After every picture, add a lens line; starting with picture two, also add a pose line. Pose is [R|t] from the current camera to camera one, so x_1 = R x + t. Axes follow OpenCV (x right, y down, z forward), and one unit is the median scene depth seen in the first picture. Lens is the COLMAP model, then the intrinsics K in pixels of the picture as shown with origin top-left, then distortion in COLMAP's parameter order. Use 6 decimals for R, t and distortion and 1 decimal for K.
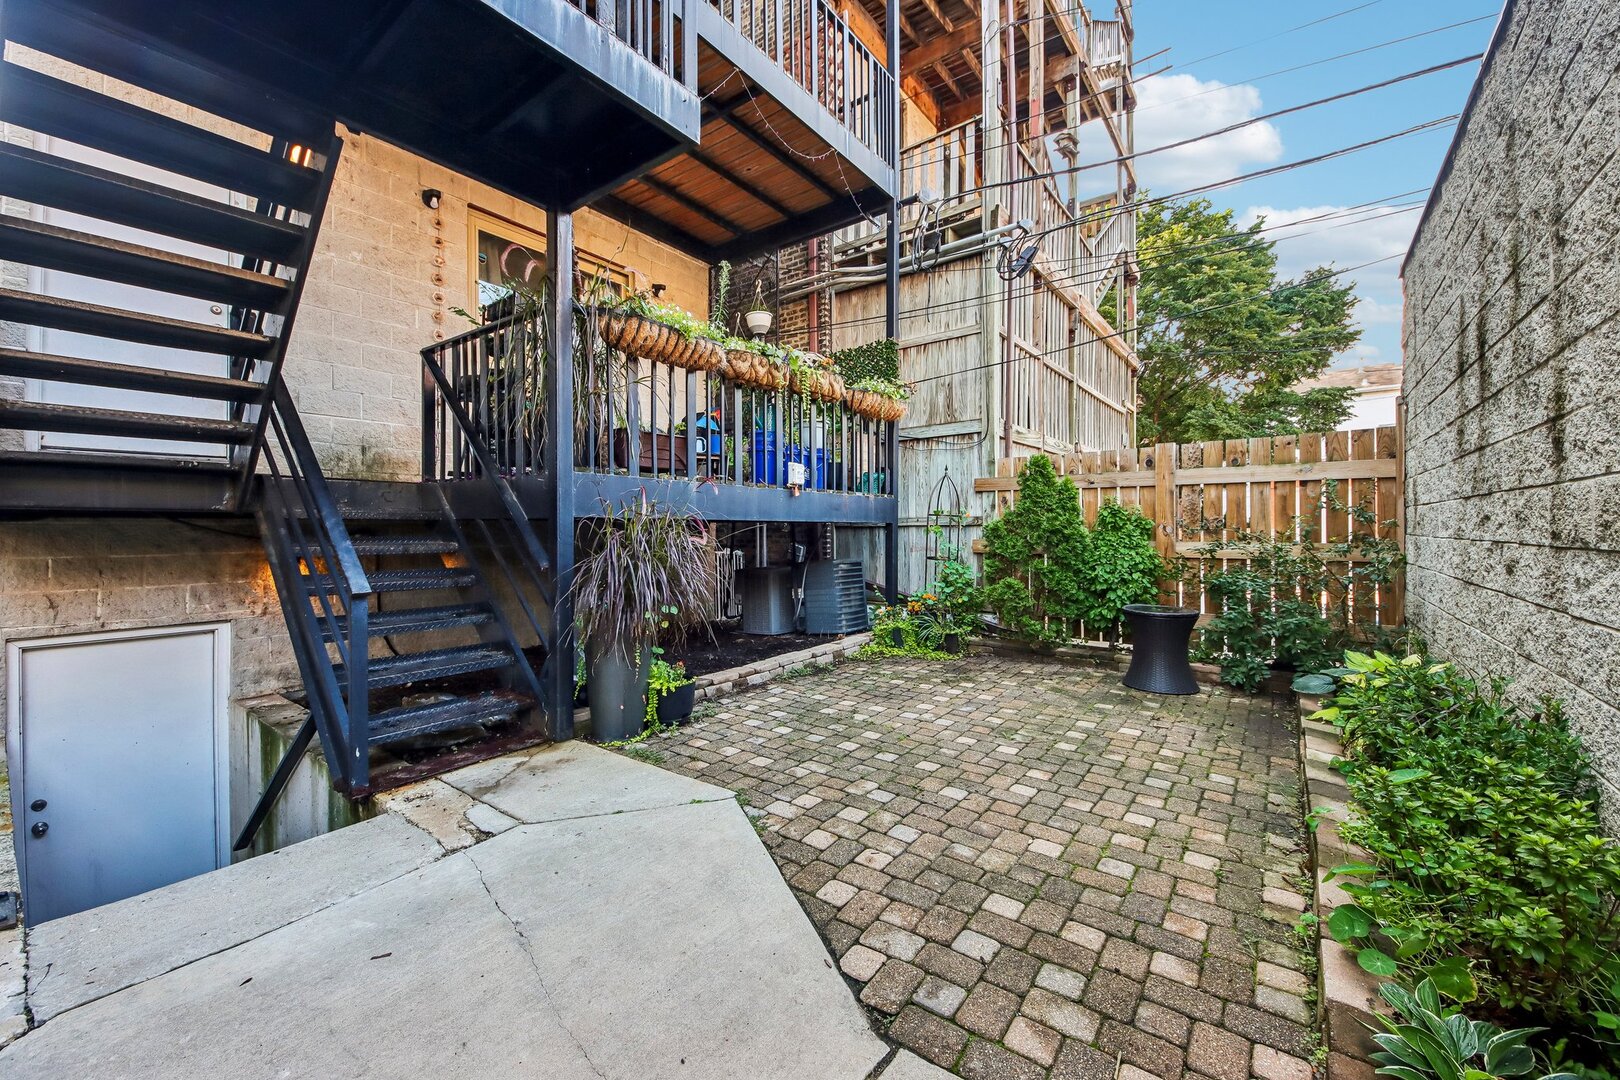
lens RADIAL K [[622.2, 0, 807.7], [0, 622.2, 532.7], [0, 0, 1]] dist [0.046740, -0.021925]
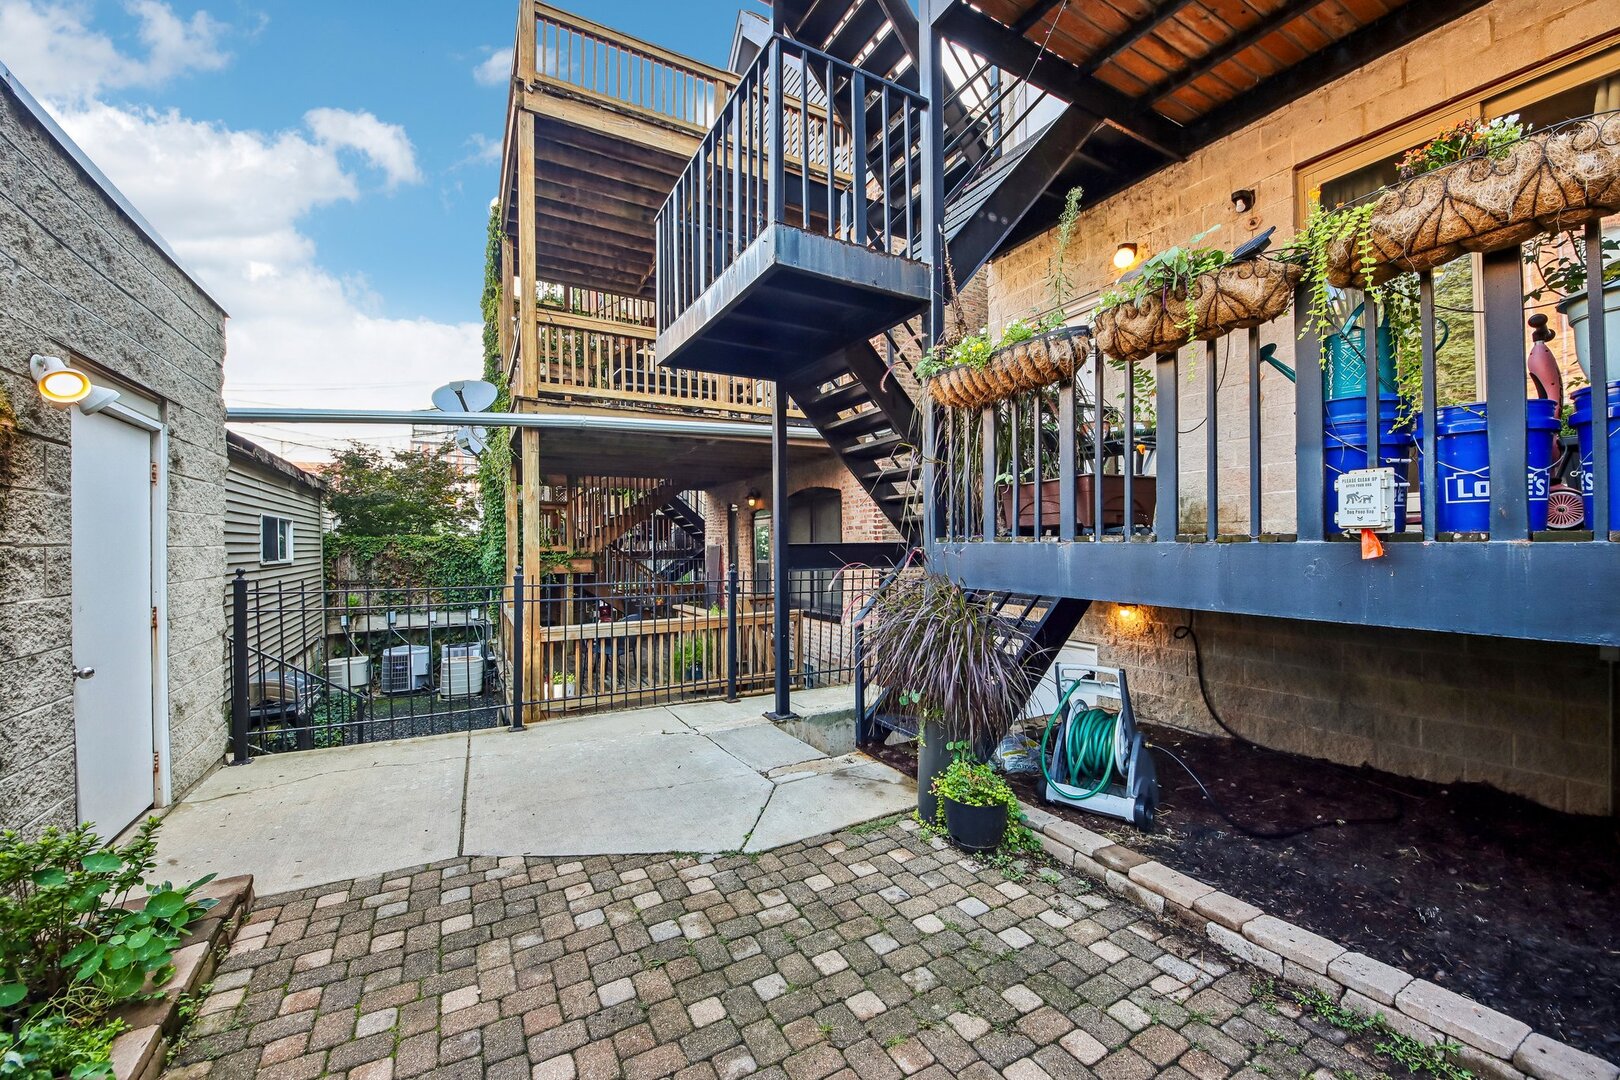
lens RADIAL K [[627.8, 0, 807.9], [0, 627.8, 546.8], [0, 0, 1]] dist [0.029795, -0.022725]
pose [[-0.402871, 0.015156, -0.915131, 0.782714], [0.000303, 0.999865, 0.016427, -0.126598], [0.915257, 0.006341, -0.402821, 1.427663]]
